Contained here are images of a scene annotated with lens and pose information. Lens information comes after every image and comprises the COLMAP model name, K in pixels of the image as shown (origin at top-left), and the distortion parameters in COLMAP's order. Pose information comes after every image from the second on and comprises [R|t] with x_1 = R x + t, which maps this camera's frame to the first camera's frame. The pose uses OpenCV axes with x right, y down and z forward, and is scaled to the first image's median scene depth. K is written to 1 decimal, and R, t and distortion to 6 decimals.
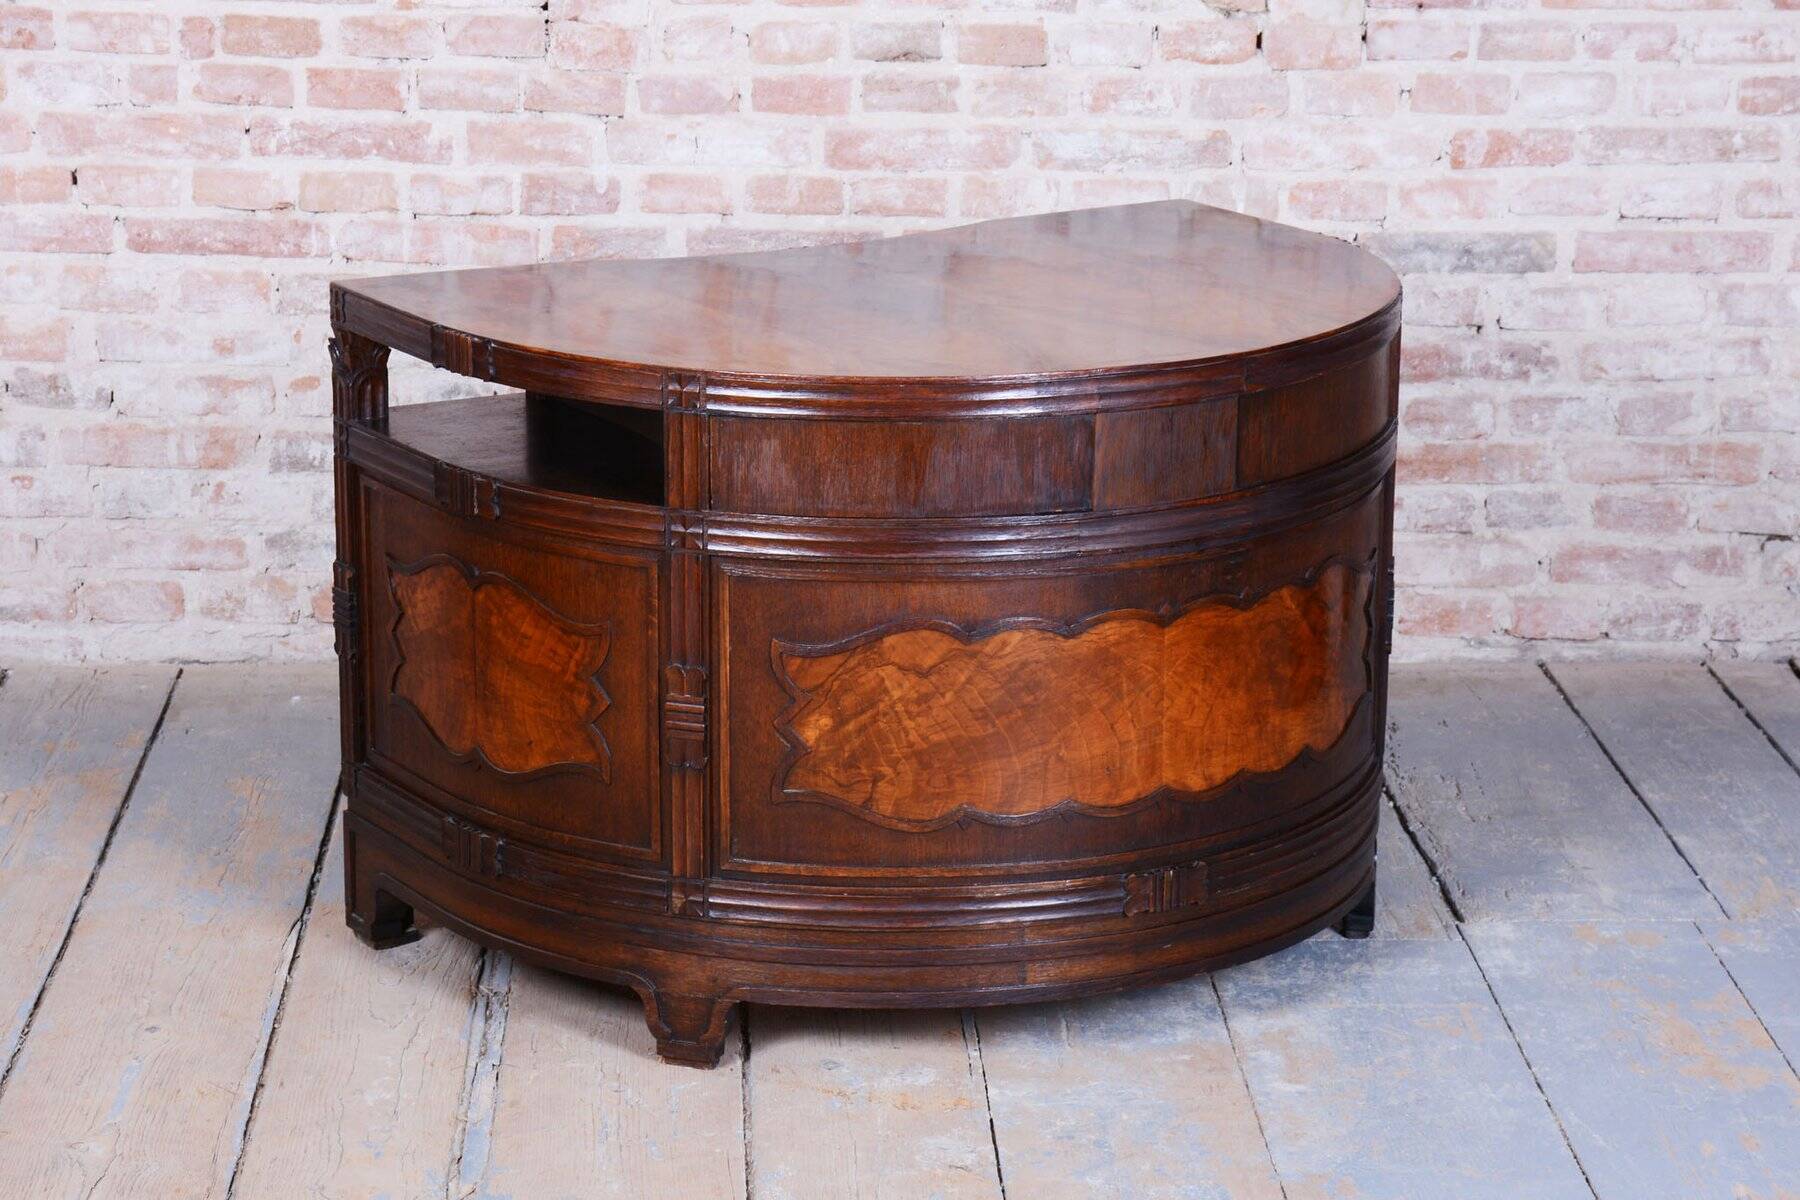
lens RADIAL K [[4461.4, 0, 897.1], [0, 4461.4, 608.1], [0, 0, 1]] dist [0.383378, 0.705520]
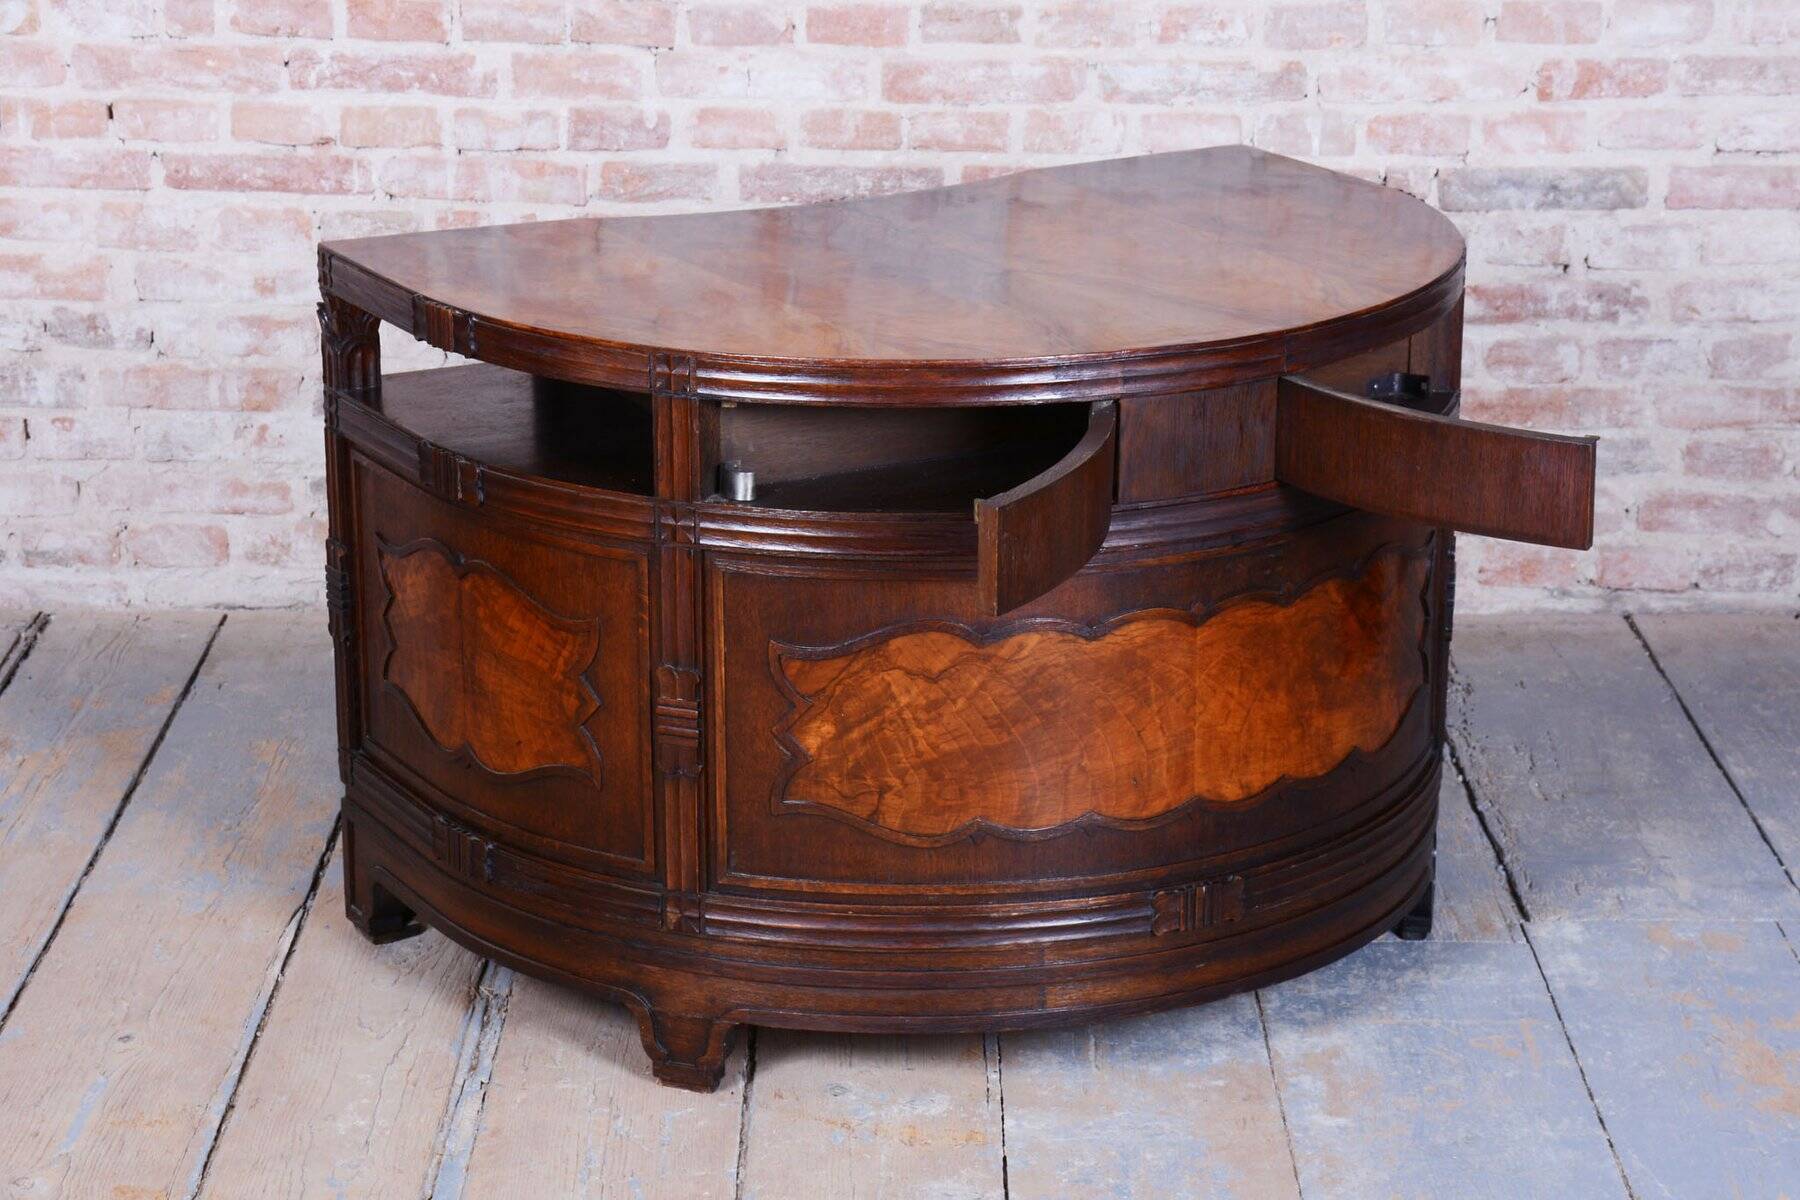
lens RADIAL K [[4094.8, 0, 897.7], [0, 4094.8, 606.2], [0, 0, 1]] dist [0.305023, 0.616804]
pose [[0.999079, 0.005695, -0.042519, 0.025524], [-0.003993, 0.999192, 0.039990, -0.025237], [0.042713, -0.039783, 0.998295, 0.112349]]
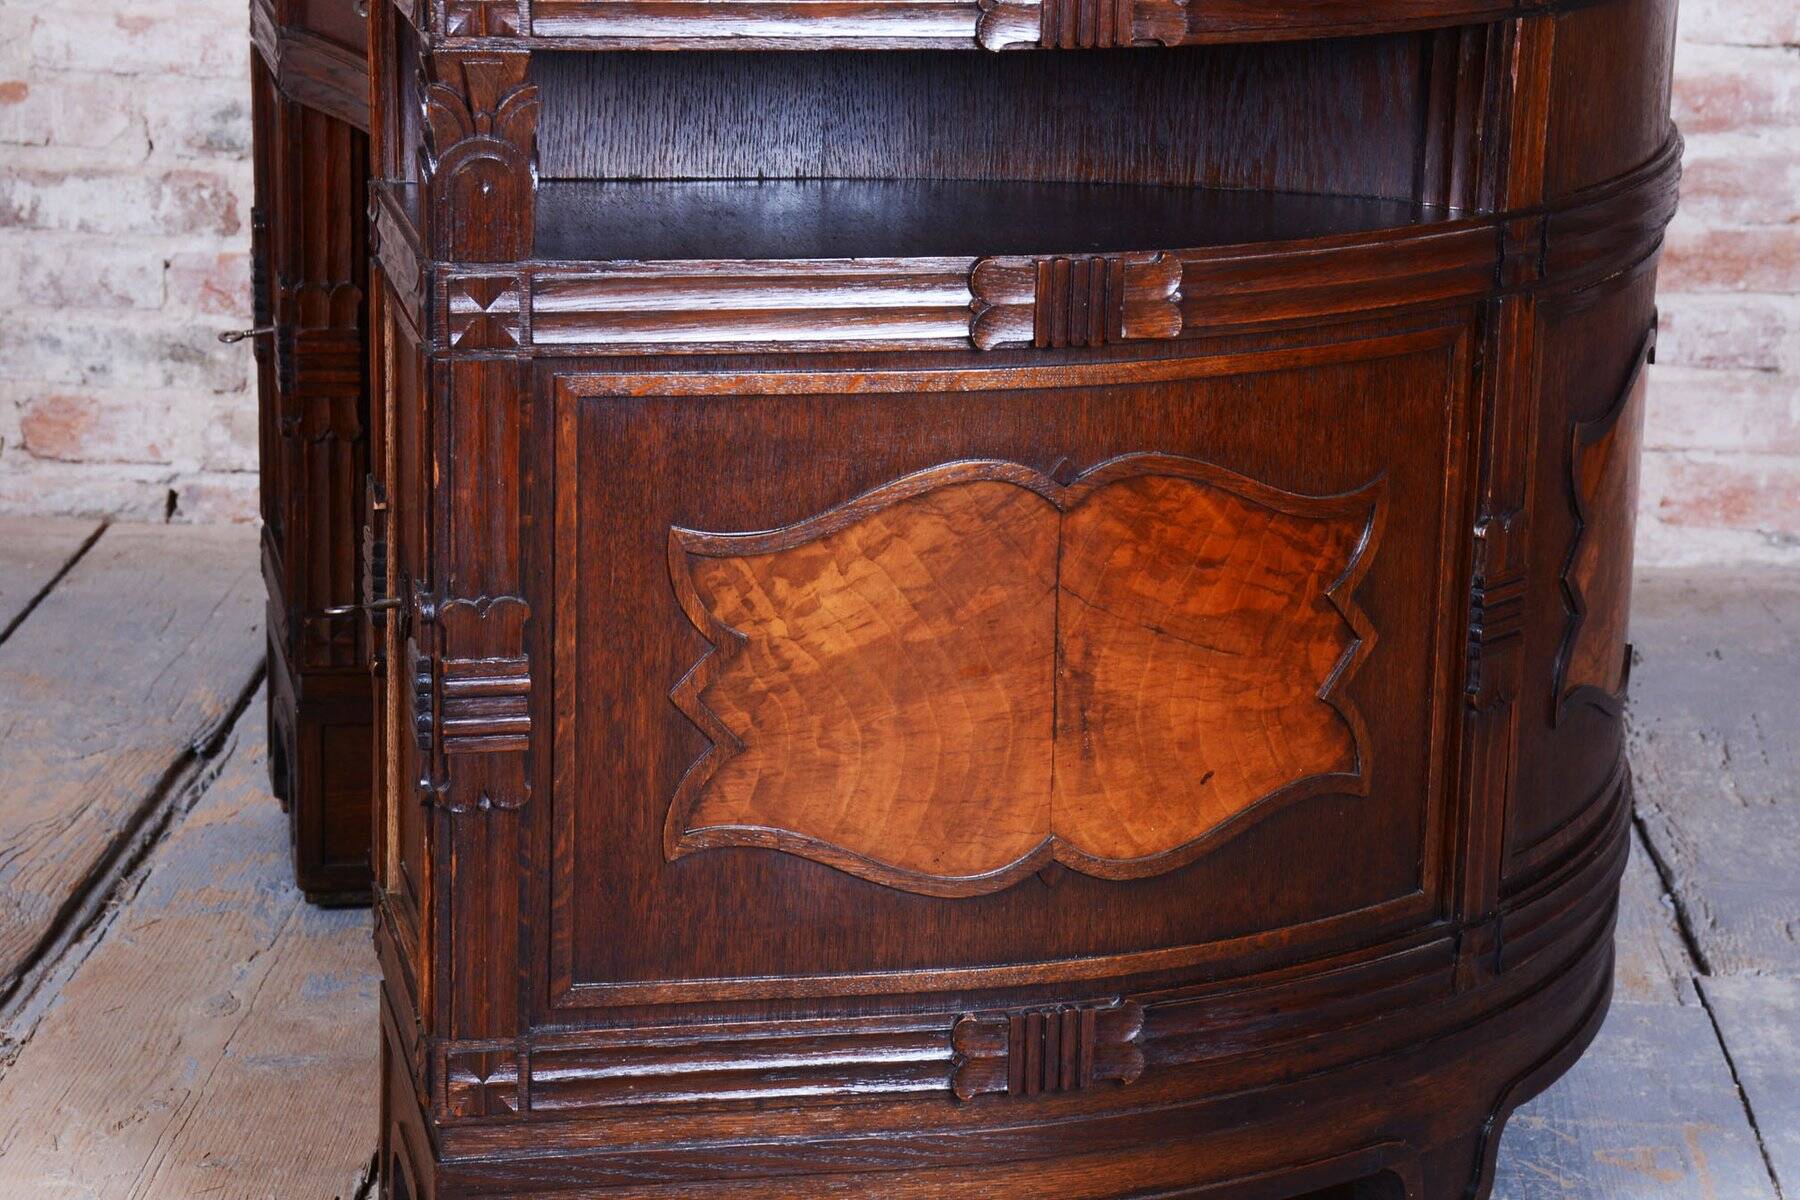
lens RADIAL K [[4461.4, 0, 897.1], [0, 4461.4, 608.1], [0, 0, 1]] dist [0.383378, 0.705520]
pose [[0.996080, 0.030150, -0.083158, 0.057878], [-0.029905, 0.999544, 0.004192, 0.019467], [0.083246, -0.001689, 0.996528, 0.342681]]
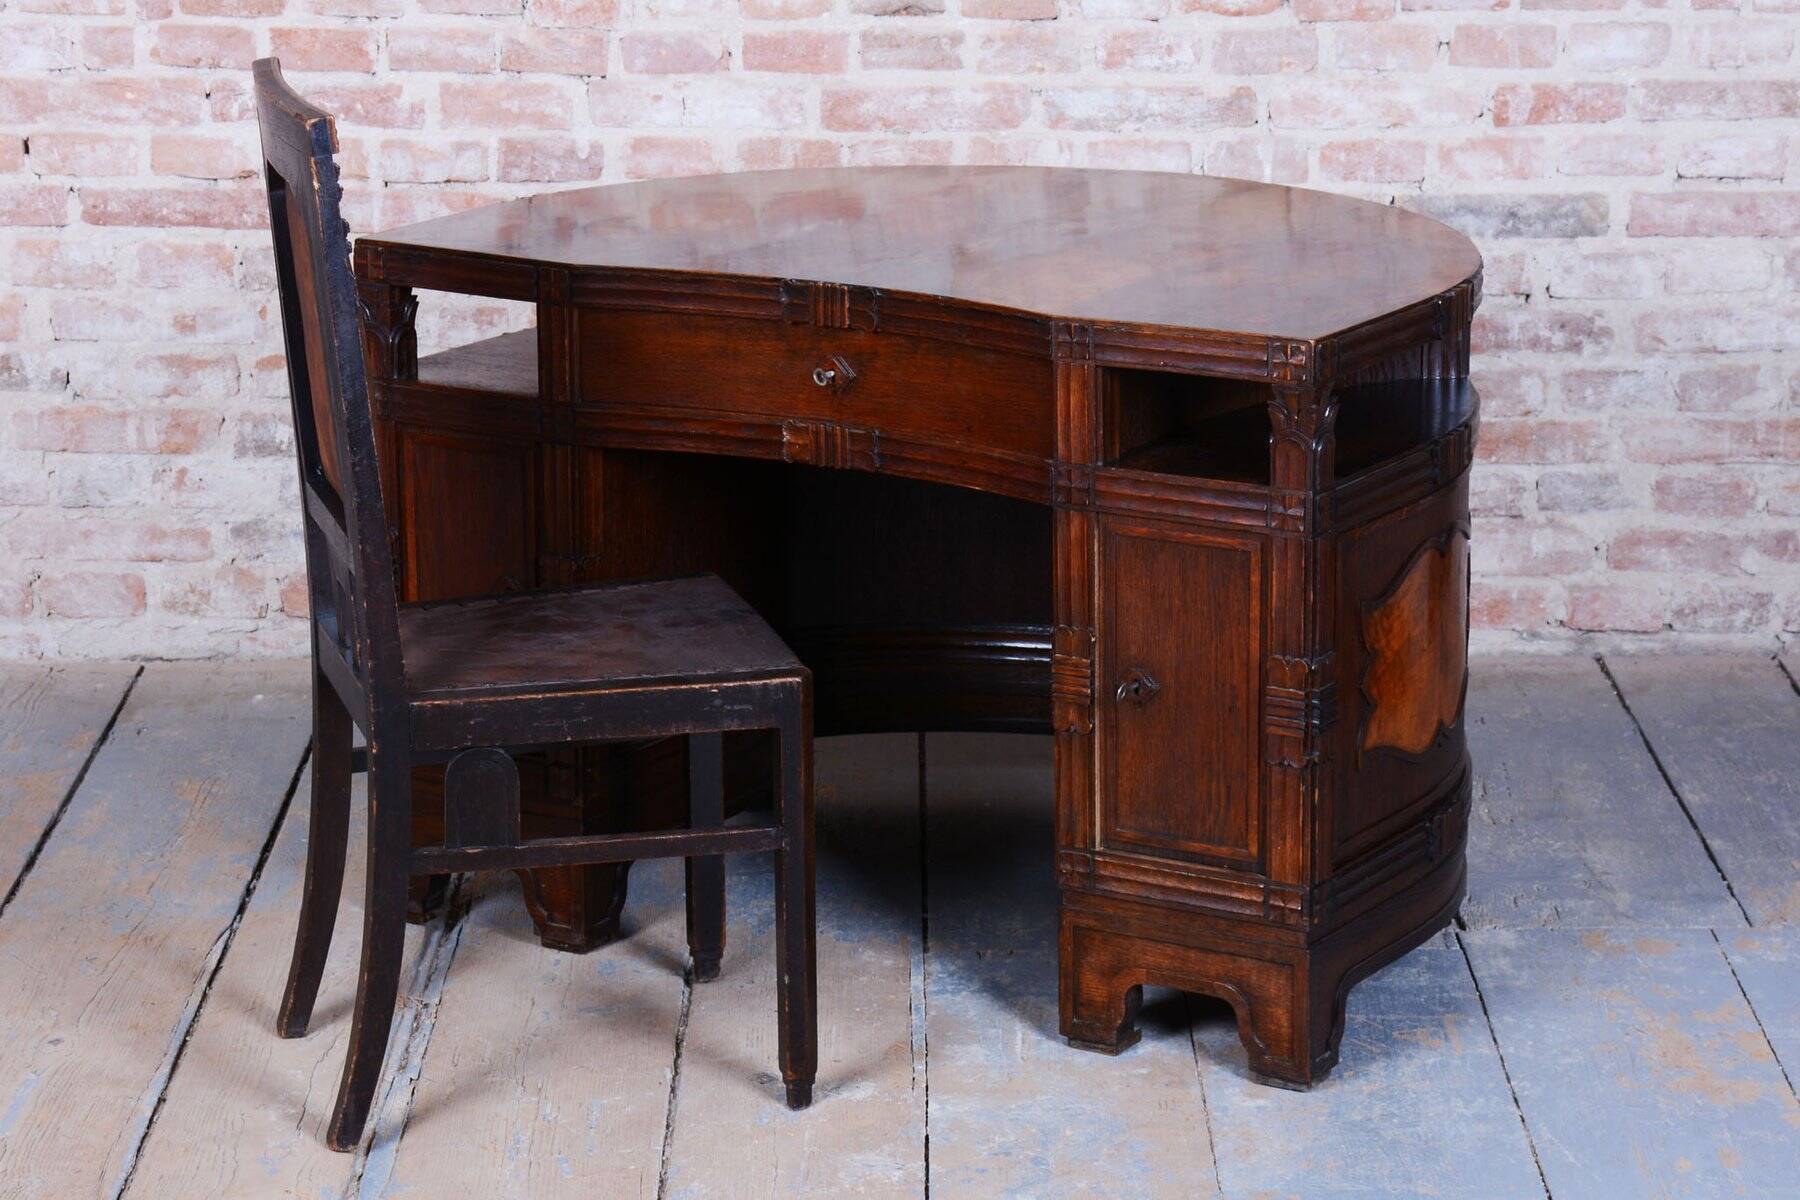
lens RADIAL K [[4915.8, 0, 907.8], [0, 4915.8, 575.9], [0, 0, 1]] dist [0.379705, 0.589757]
pose [[0.999101, -0.003299, -0.042271, 0.045371], [0.002962, 0.999963, -0.008015, 0.003401], [0.042296, 0.007883, 0.999074, -0.029391]]
